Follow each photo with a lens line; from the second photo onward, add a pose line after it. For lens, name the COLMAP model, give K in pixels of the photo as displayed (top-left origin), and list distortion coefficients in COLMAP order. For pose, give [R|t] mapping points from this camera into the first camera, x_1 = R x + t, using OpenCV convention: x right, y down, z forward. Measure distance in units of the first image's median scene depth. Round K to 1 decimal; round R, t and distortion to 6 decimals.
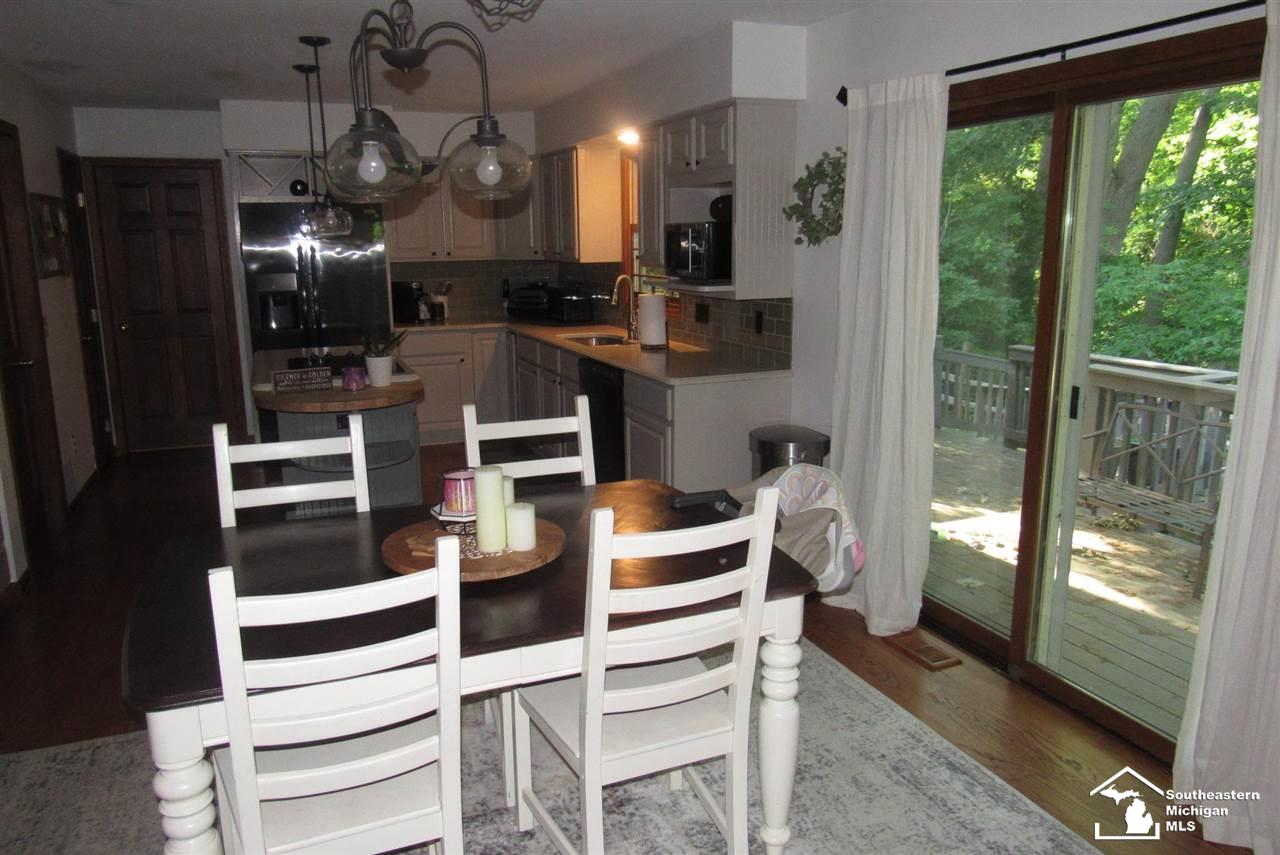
lens RADIAL K [[920.2, 0, 640.0], [0, 920.2, 427.5], [0, 0, 1]] dist [-0.024892, 0.004700]
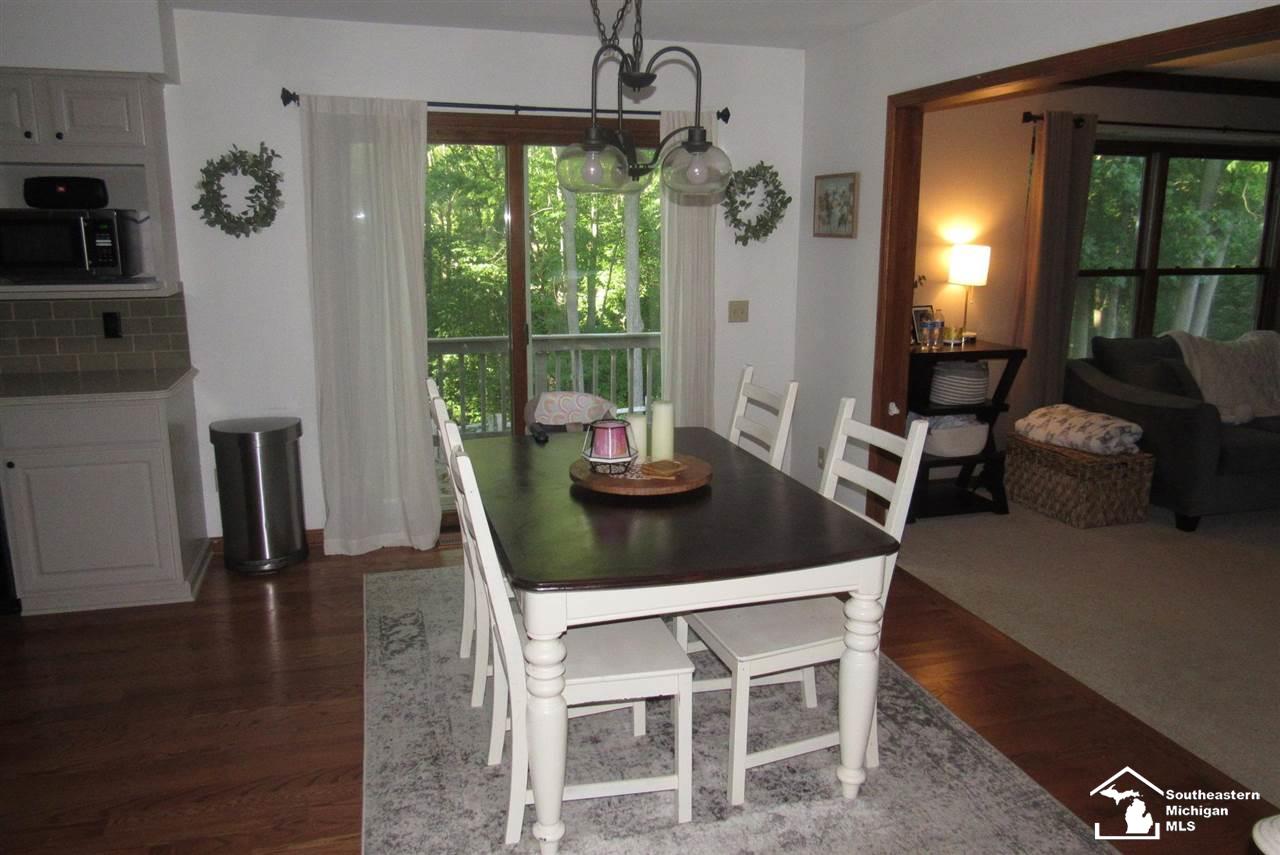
lens RADIAL K [[920.2, 0, 640.0], [0, 920.2, 427.5], [0, 0, 1]] dist [-0.024892, 0.004700]
pose [[0.106068, -0.199747, 0.974090, -0.755035], [0.195582, 0.964670, 0.176519, -0.084935], [-0.974935, 0.171791, 0.141387, 0.455185]]
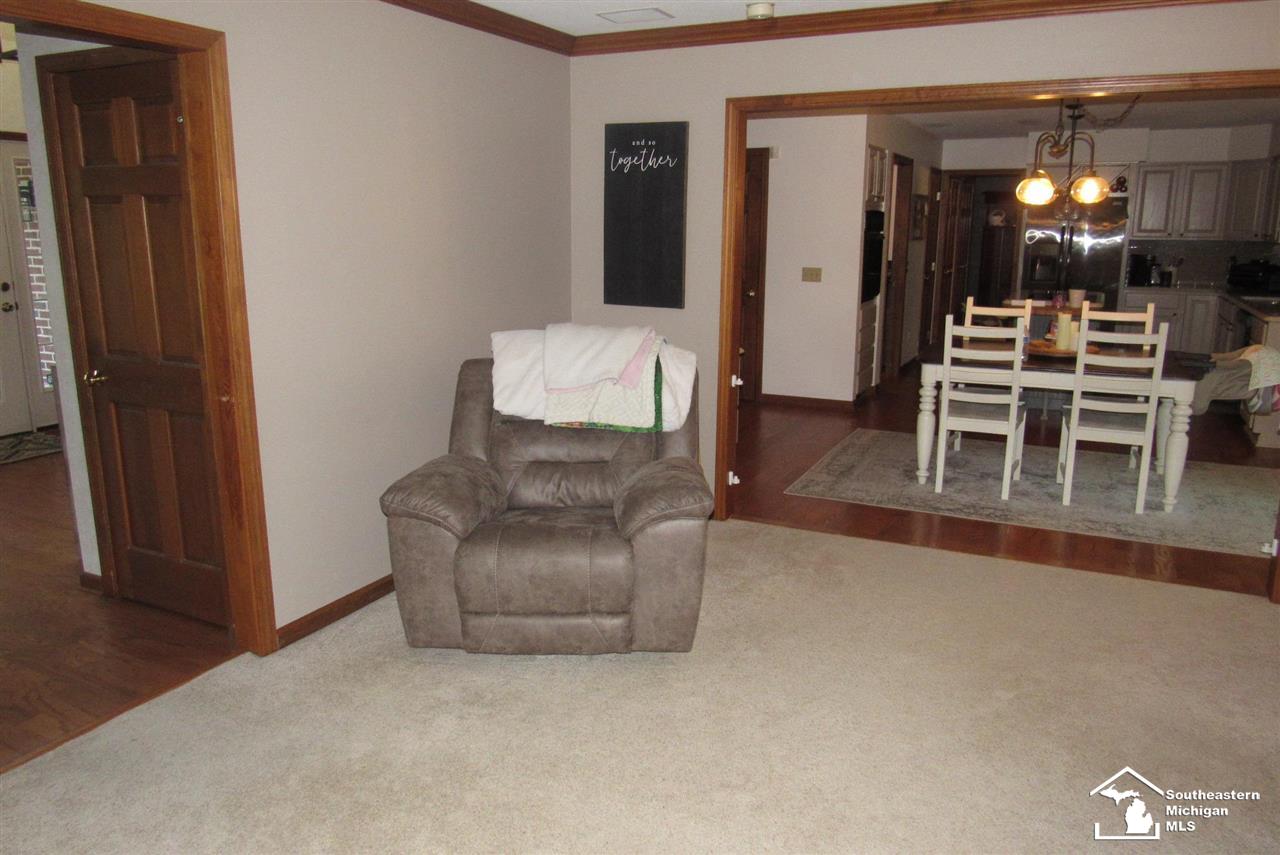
lens RADIAL K [[920.2, 0, 640.0], [0, 920.2, 427.5], [0, 0, 1]] dist [-0.024892, 0.004700]
pose [[0.661129, 0.170404, -0.730664, 0.473497], [-0.159099, 0.983560, 0.085426, 0.161508], [0.733209, 0.059770, 0.677371, -0.749690]]
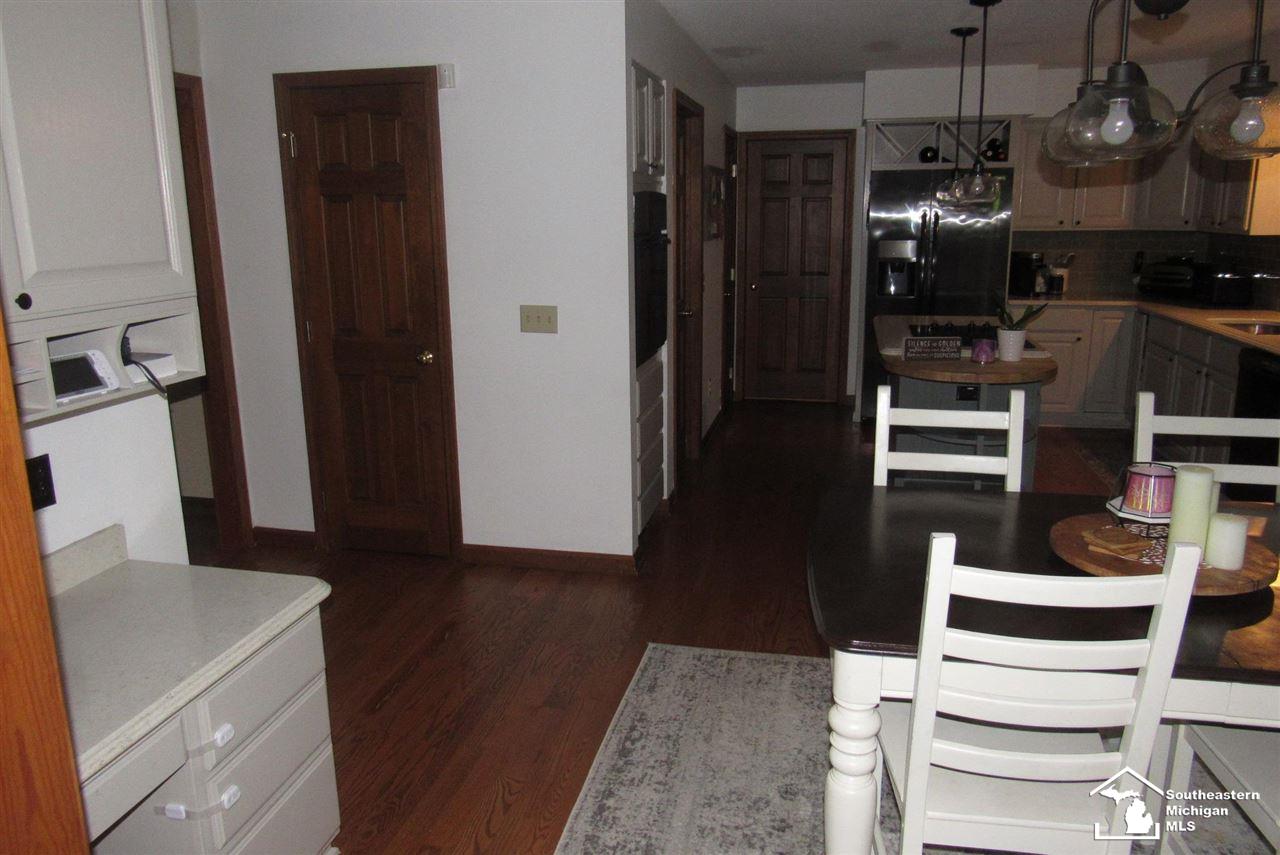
lens RADIAL K [[920.2, 0, 640.0], [0, 920.2, 427.5], [0, 0, 1]] dist [-0.024892, 0.004700]
pose [[0.825379, 0.127268, -0.550048, -0.067157], [-0.108634, 0.991856, 0.066481, 0.002488], [0.554030, 0.004882, 0.832483, -0.010348]]
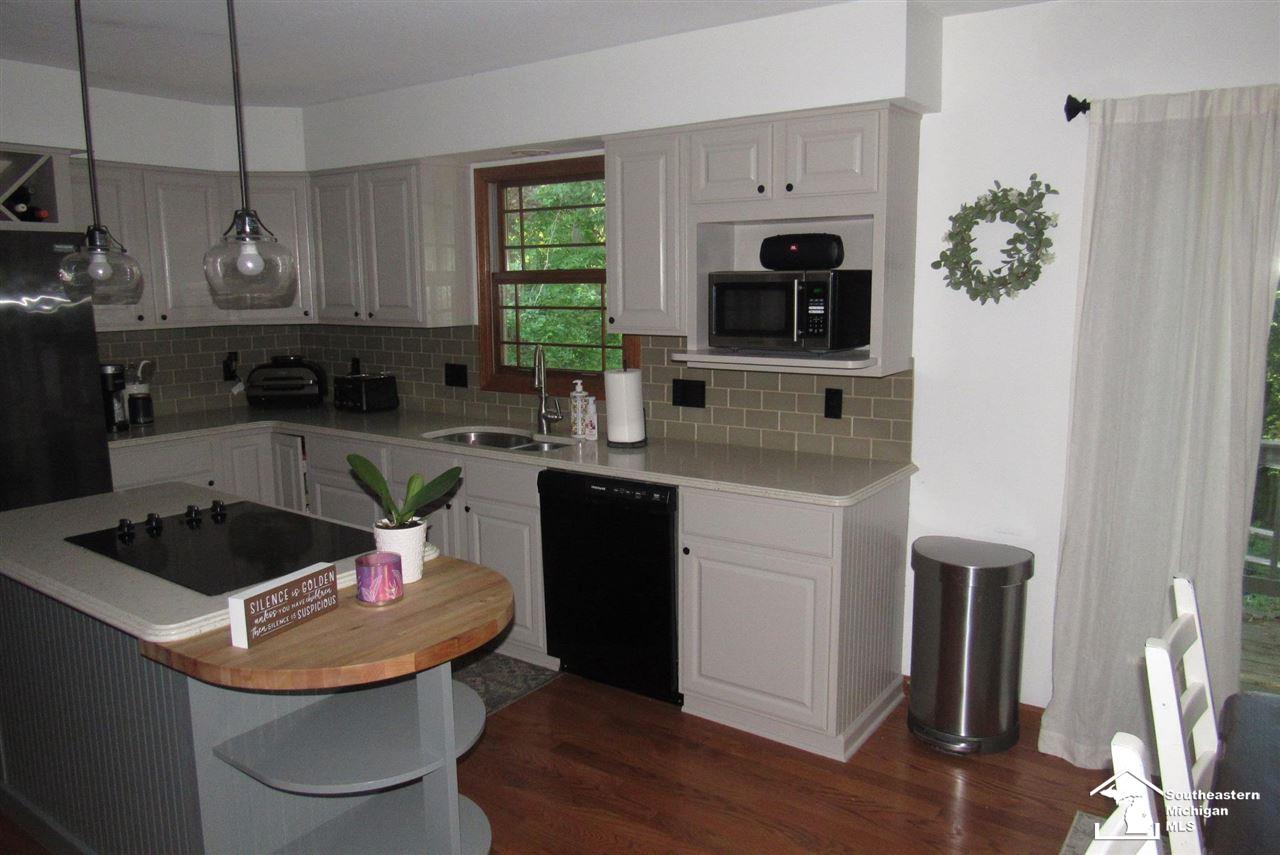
lens RADIAL K [[920.2, 0, 640.0], [0, 920.2, 427.5], [0, 0, 1]] dist [-0.024892, 0.004700]
pose [[0.848497, -0.080765, 0.523001, -0.441176], [0.108791, 0.993798, -0.023030, -0.105826], [-0.517897, 0.076438, 0.852021, 0.498827]]
